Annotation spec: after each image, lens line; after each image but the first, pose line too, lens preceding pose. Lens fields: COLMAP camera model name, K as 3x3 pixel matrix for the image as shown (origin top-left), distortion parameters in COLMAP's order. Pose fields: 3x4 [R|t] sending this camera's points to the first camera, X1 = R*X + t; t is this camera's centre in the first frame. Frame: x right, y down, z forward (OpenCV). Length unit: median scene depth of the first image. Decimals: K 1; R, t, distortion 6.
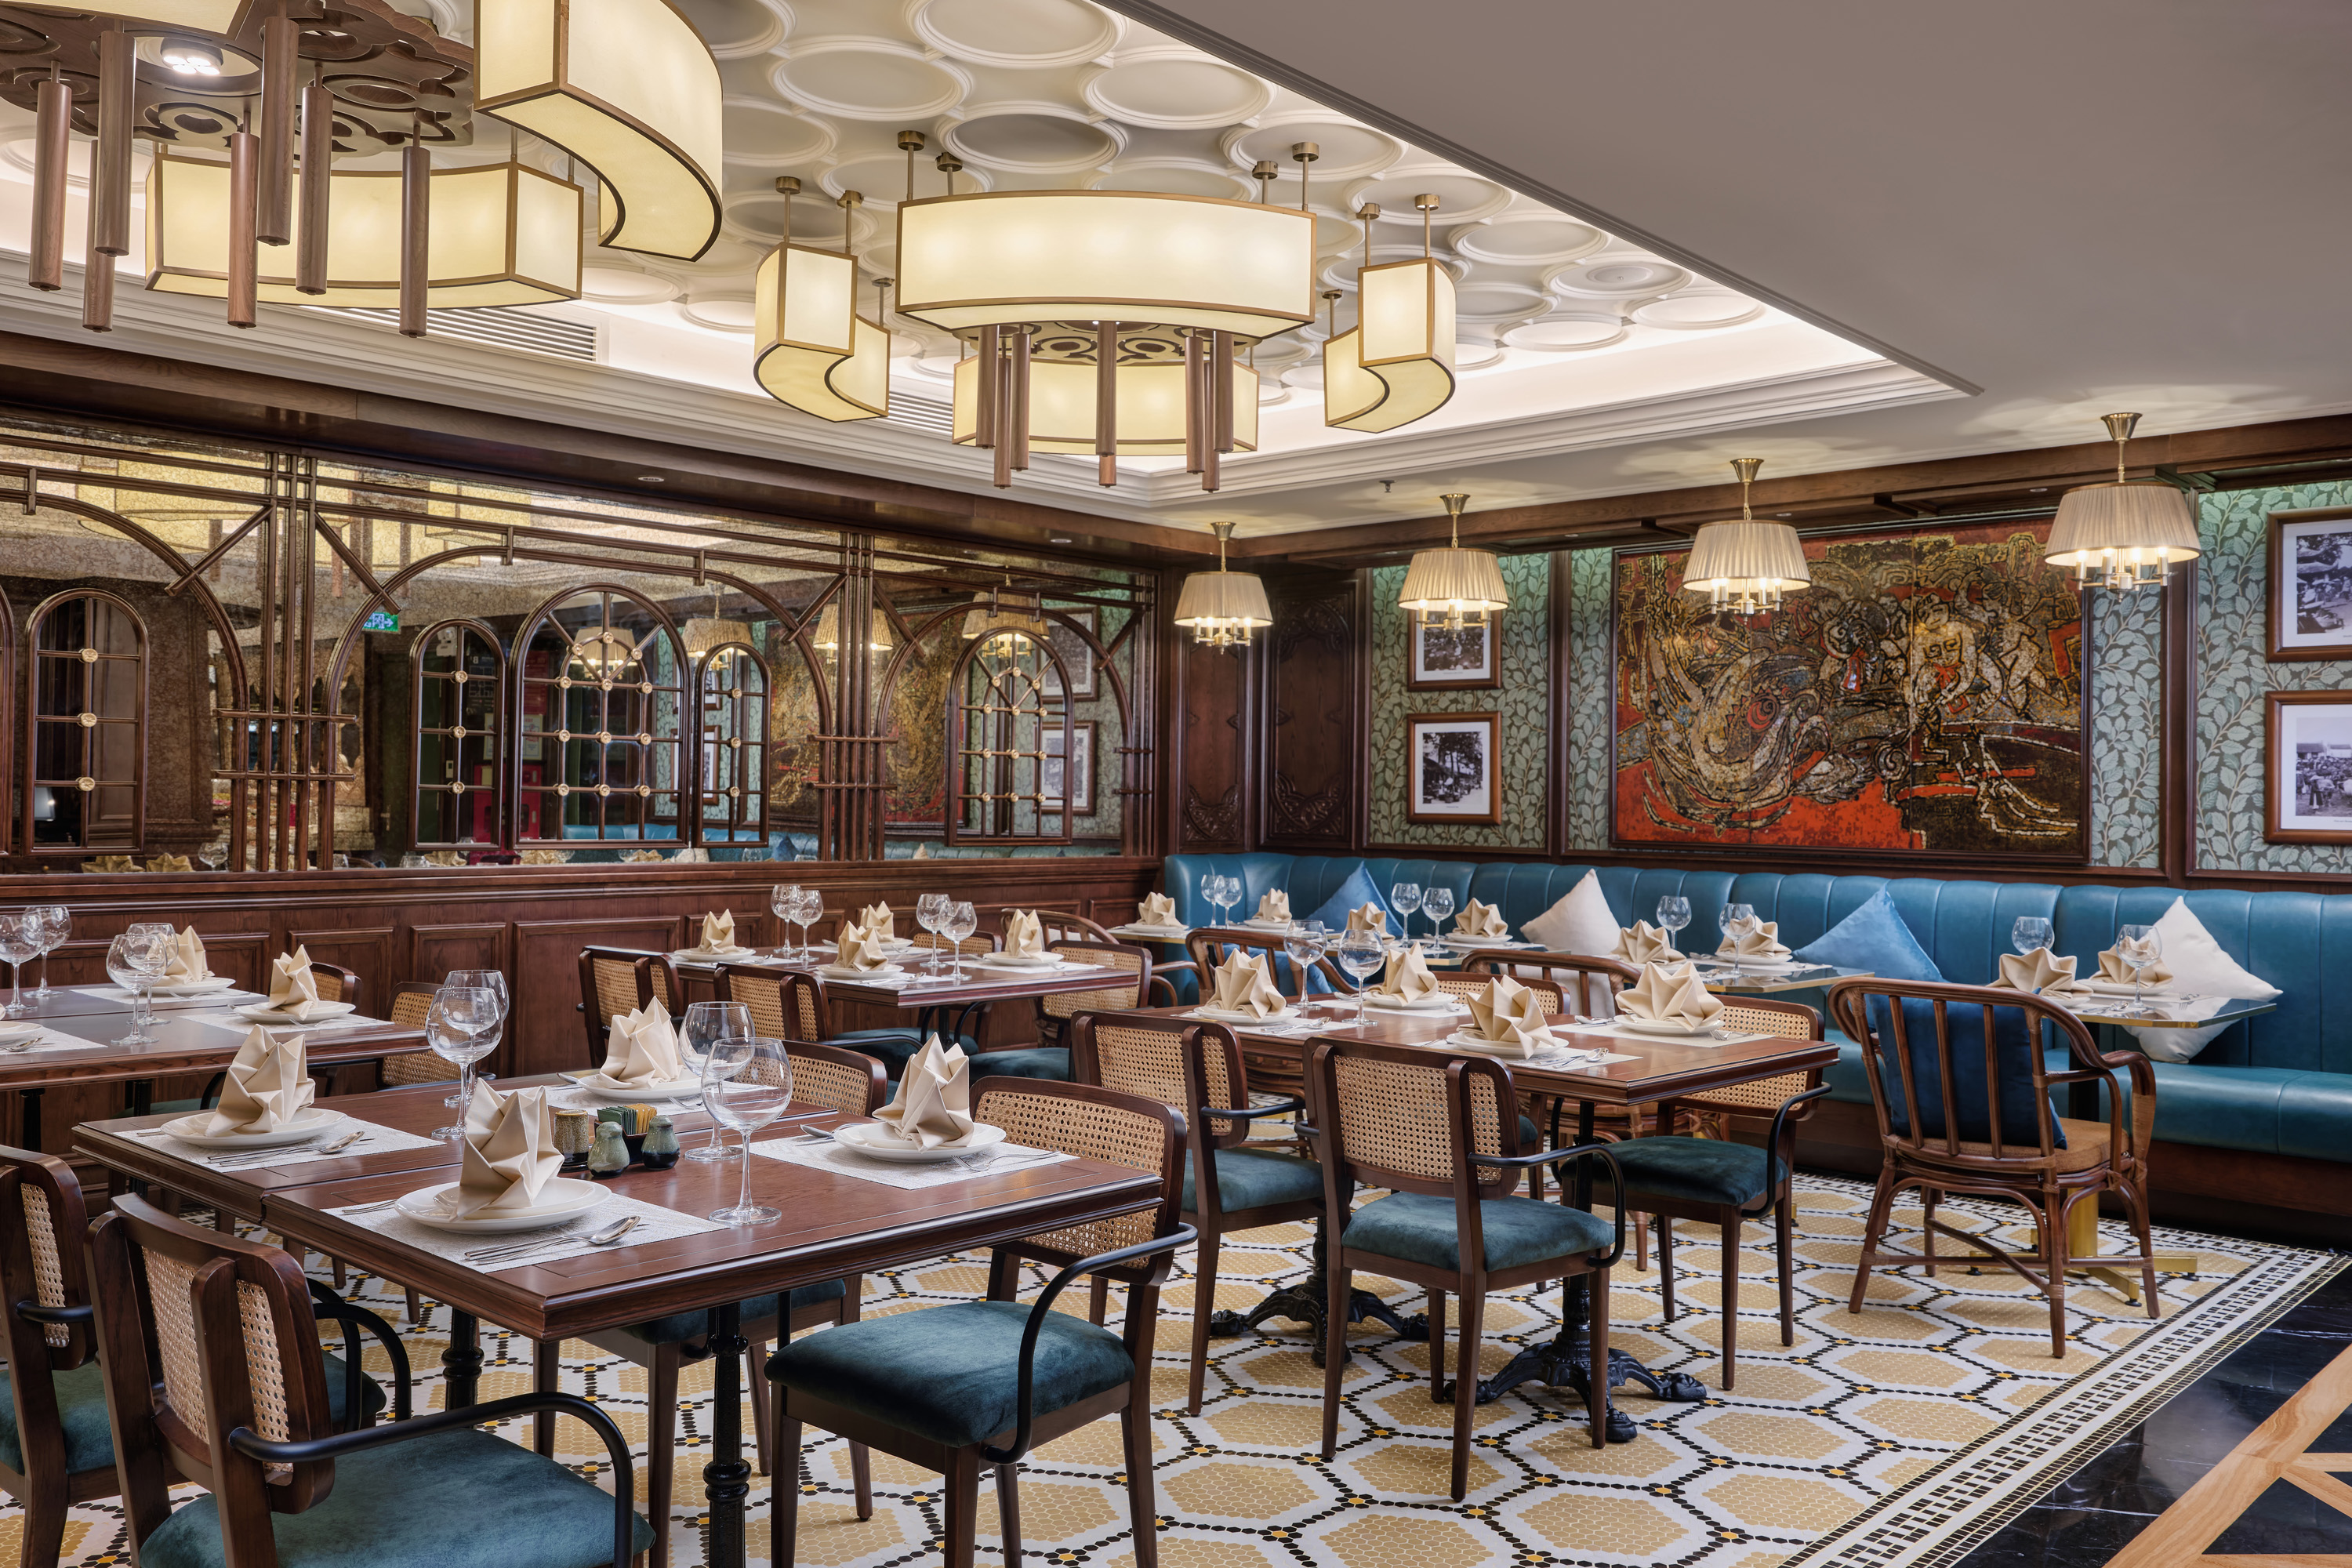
lens RADIAL K [[1857.9, 0, 1176.0], [0, 1857.9, 784.0], [0, 0, 1]] dist [0.002080, 0.001995]
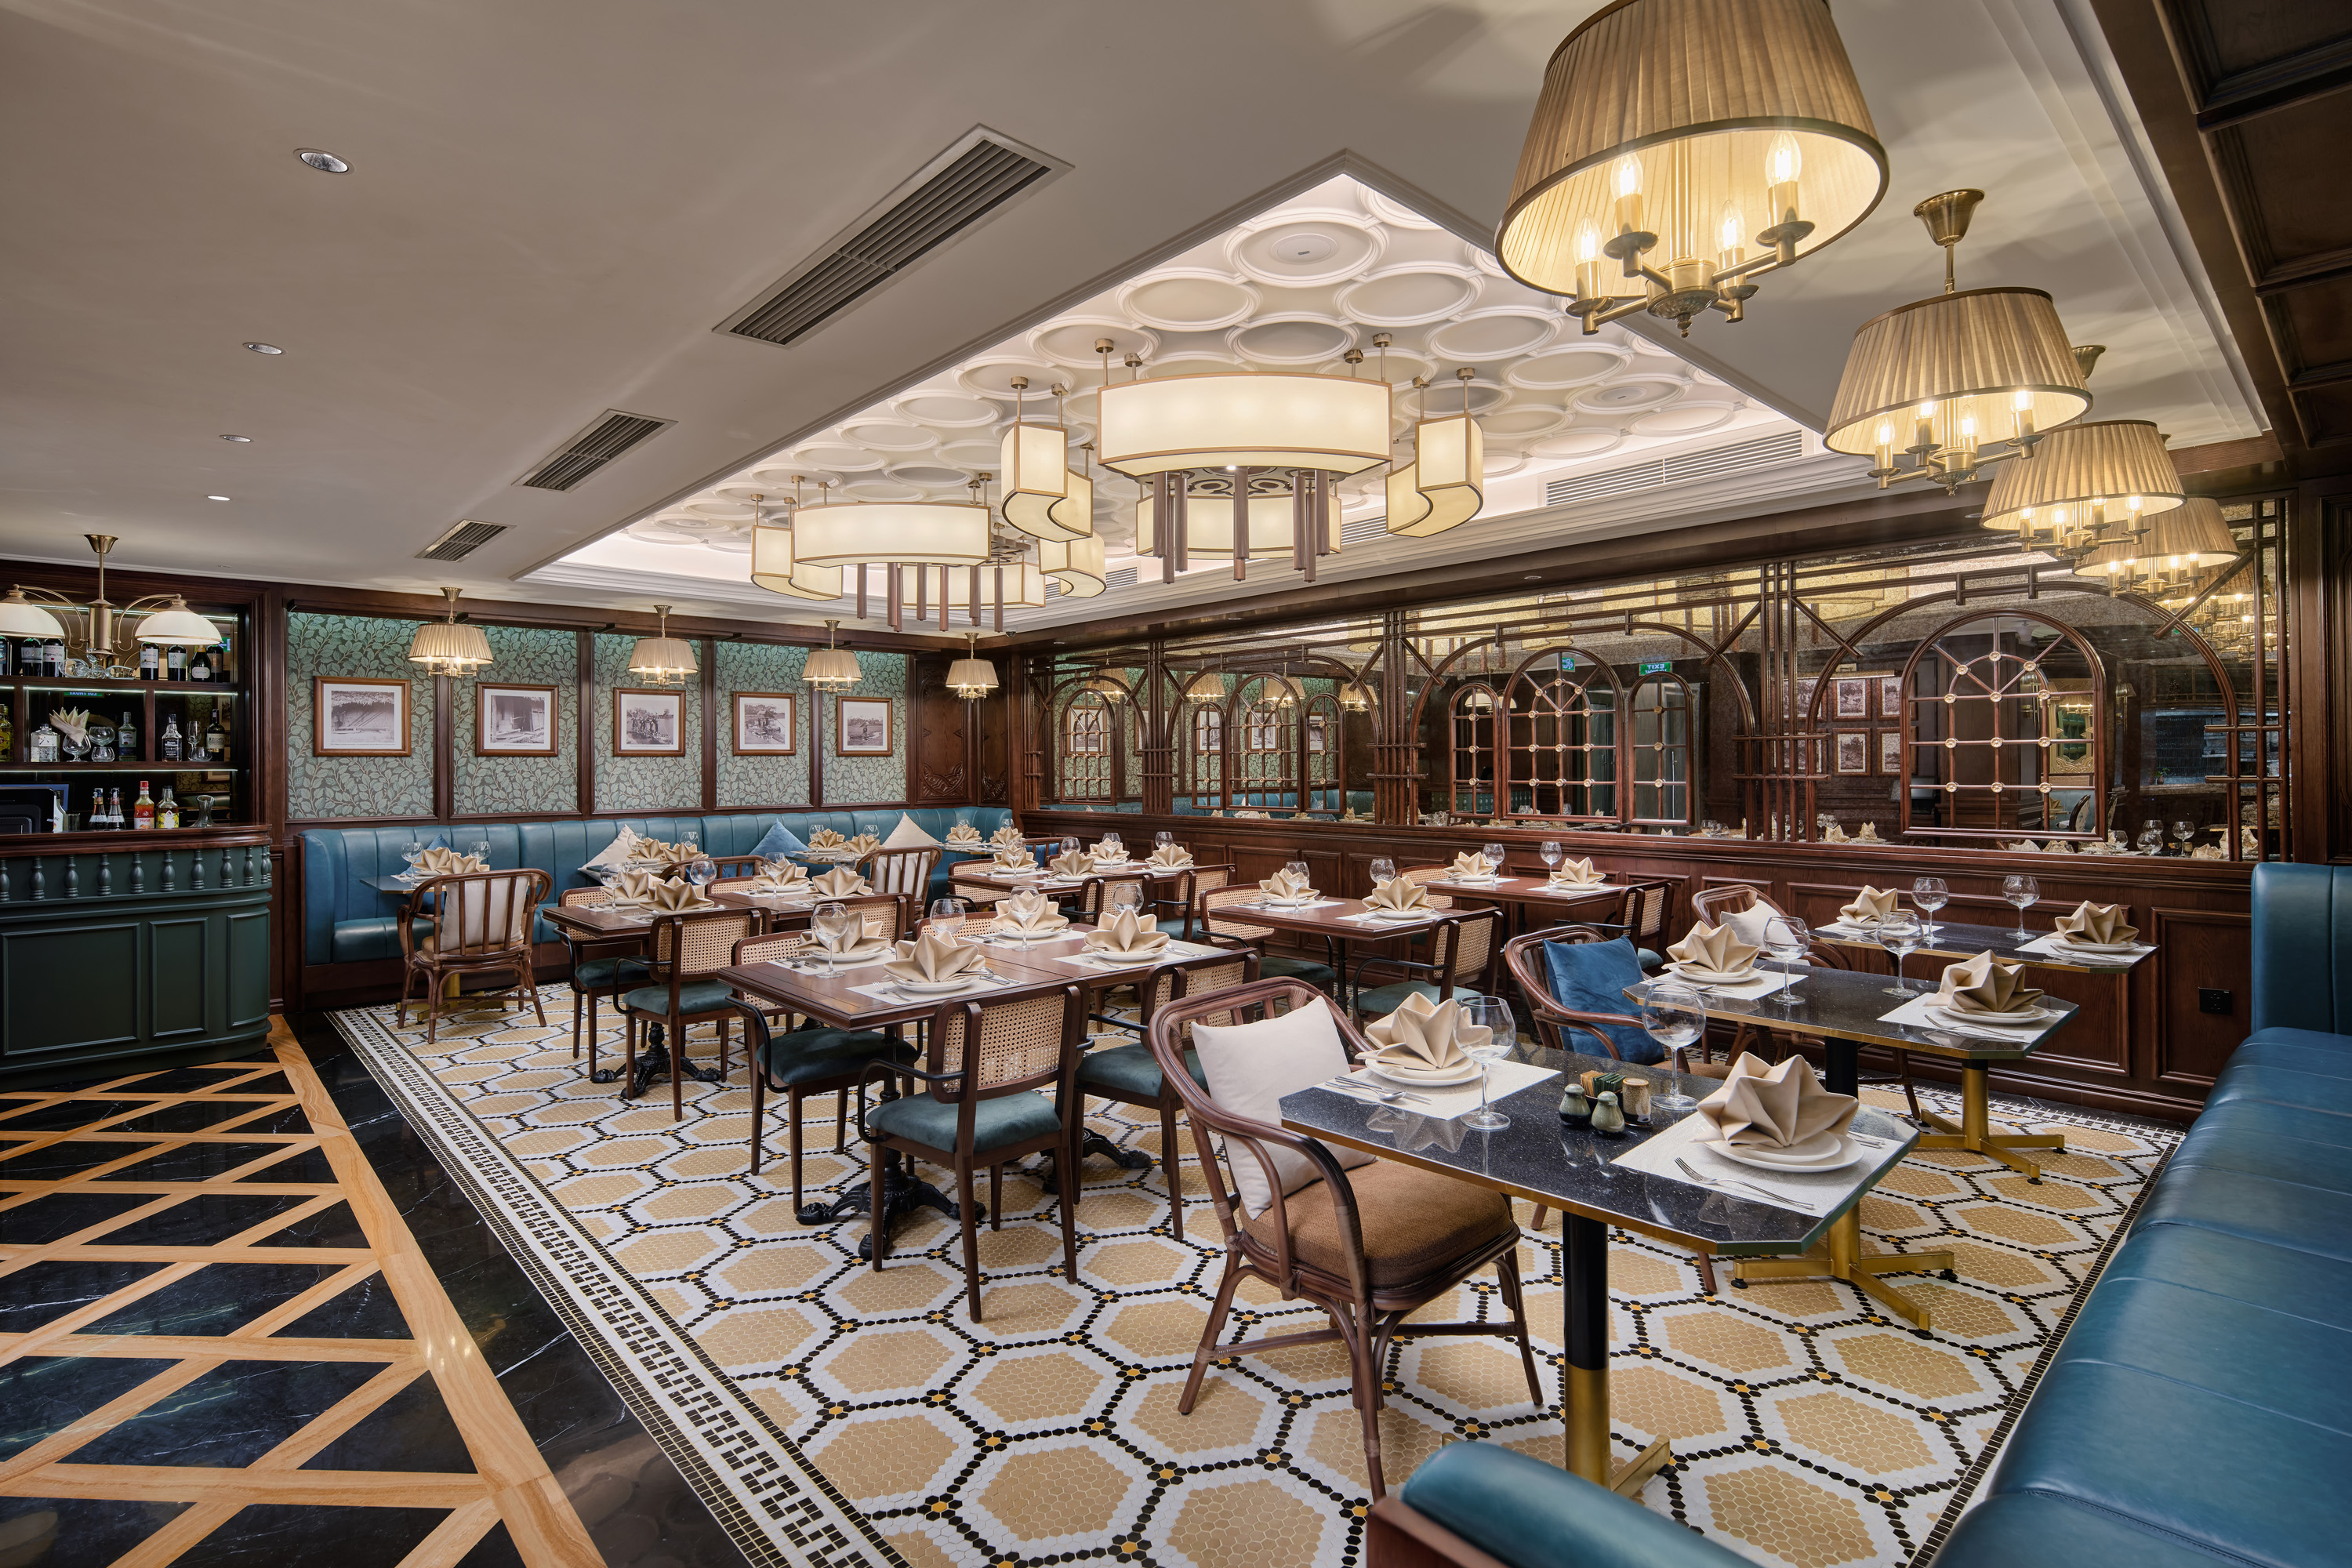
lens RADIAL K [[1151.1, 0, 1176.0], [0, 1151.1, 784.0], [0, 0, 1]] dist [0.001983, 0.000273]
pose [[-0.074935, -0.003918, -0.997181, 0.864990], [-0.000075, 0.999992, -0.003923, 0.008200], [0.997188, -0.000220, -0.074935, 1.043155]]
